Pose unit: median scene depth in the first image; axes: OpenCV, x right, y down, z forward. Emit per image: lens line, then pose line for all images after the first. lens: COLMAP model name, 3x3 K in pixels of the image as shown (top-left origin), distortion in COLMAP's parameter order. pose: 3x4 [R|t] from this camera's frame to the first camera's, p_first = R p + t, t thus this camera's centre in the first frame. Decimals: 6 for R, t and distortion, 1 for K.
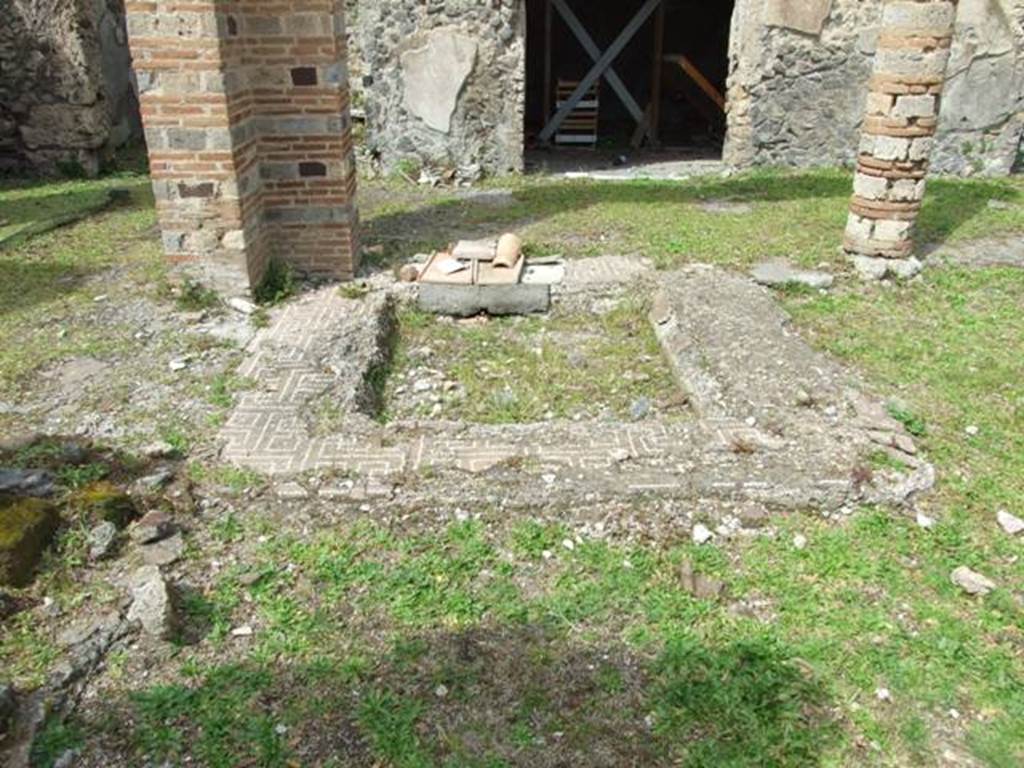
lens RADIAL K [[831.3, 0, 511.8], [0, 831.3, 370.2], [0, 0, 1]] dist [-0.046618, 0.041956]
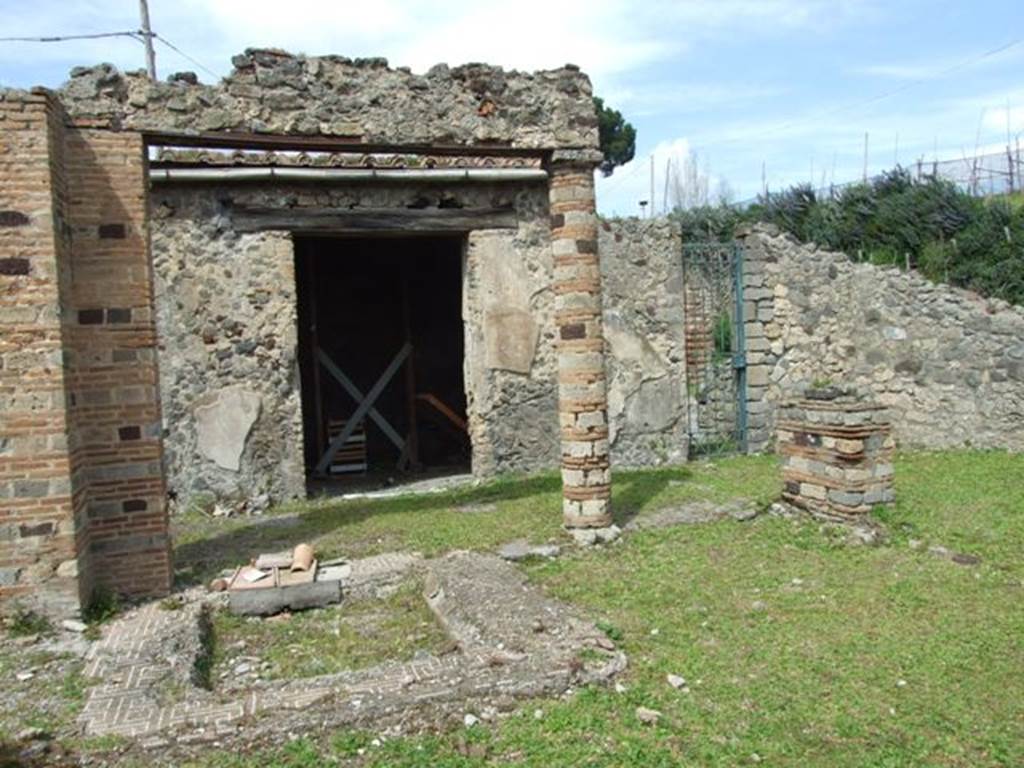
lens RADIAL K [[831.3, 0, 509.4], [0, 831.3, 373.9], [0, 0, 1]] dist [-0.046618, 0.041956]
pose [[0.960342, -0.058552, 0.272608, -0.033528], [0.156833, 0.921809, -0.354501, 0.099893], [-0.230536, 0.383196, 0.894435, -0.300926]]
